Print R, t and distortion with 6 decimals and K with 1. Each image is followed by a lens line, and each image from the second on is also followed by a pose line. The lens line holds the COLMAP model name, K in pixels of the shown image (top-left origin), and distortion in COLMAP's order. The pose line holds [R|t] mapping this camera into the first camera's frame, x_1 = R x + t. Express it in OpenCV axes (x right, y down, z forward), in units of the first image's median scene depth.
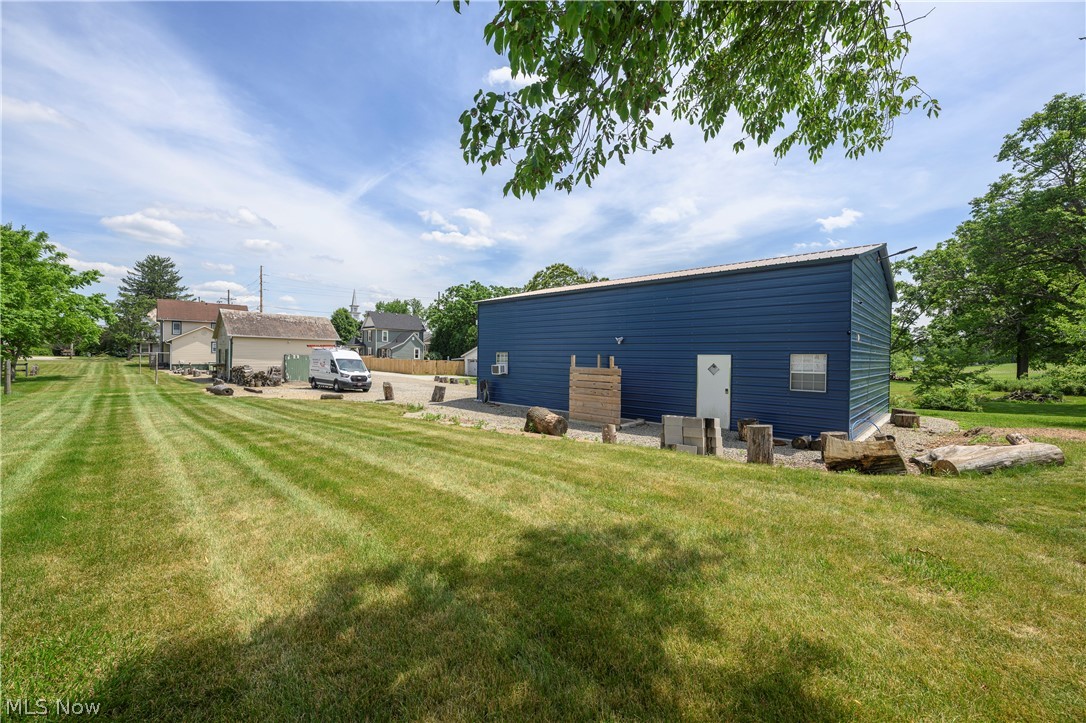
lens RADIAL K [[429.7, 0, 540.5], [0, 429.7, 360.0], [0, 0, 1]] dist [-0.001287, -0.000188]
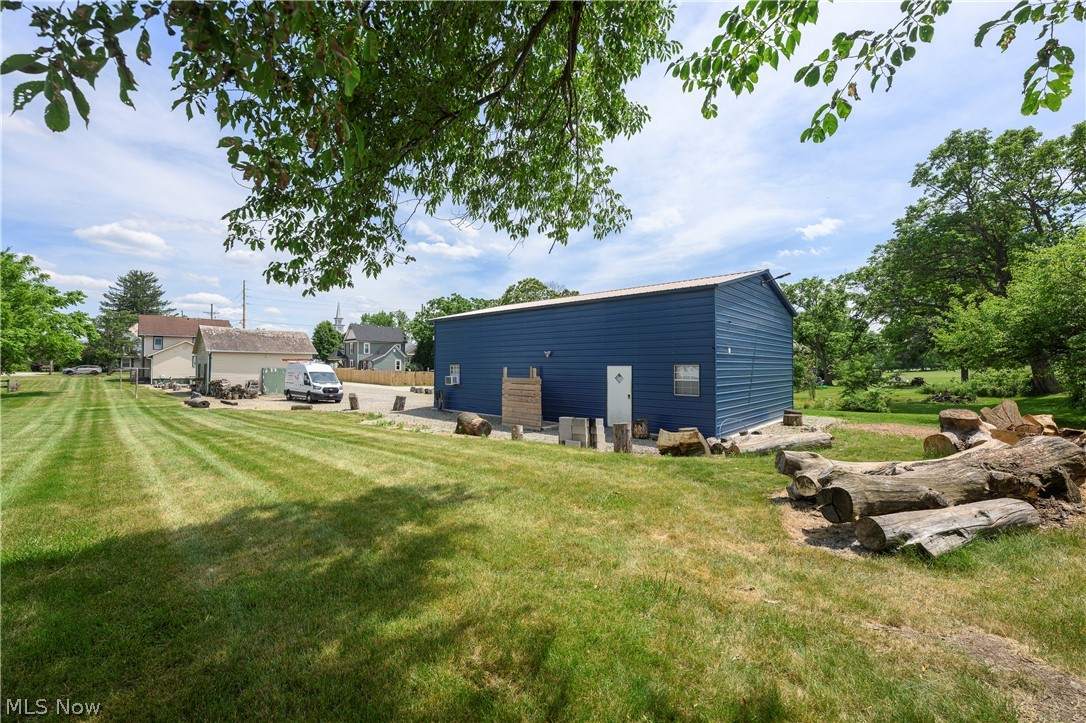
lens RADIAL K [[427.5, 0, 538.7], [0, 427.5, 357.7], [0, 0, 1]] dist [-0.001416, -0.000094]
pose [[0.999649, -0.011615, 0.023807, 0.071721], [0.012267, 0.999548, -0.027456, -0.002250], [-0.023478, 0.027739, 0.999339, -0.076215]]
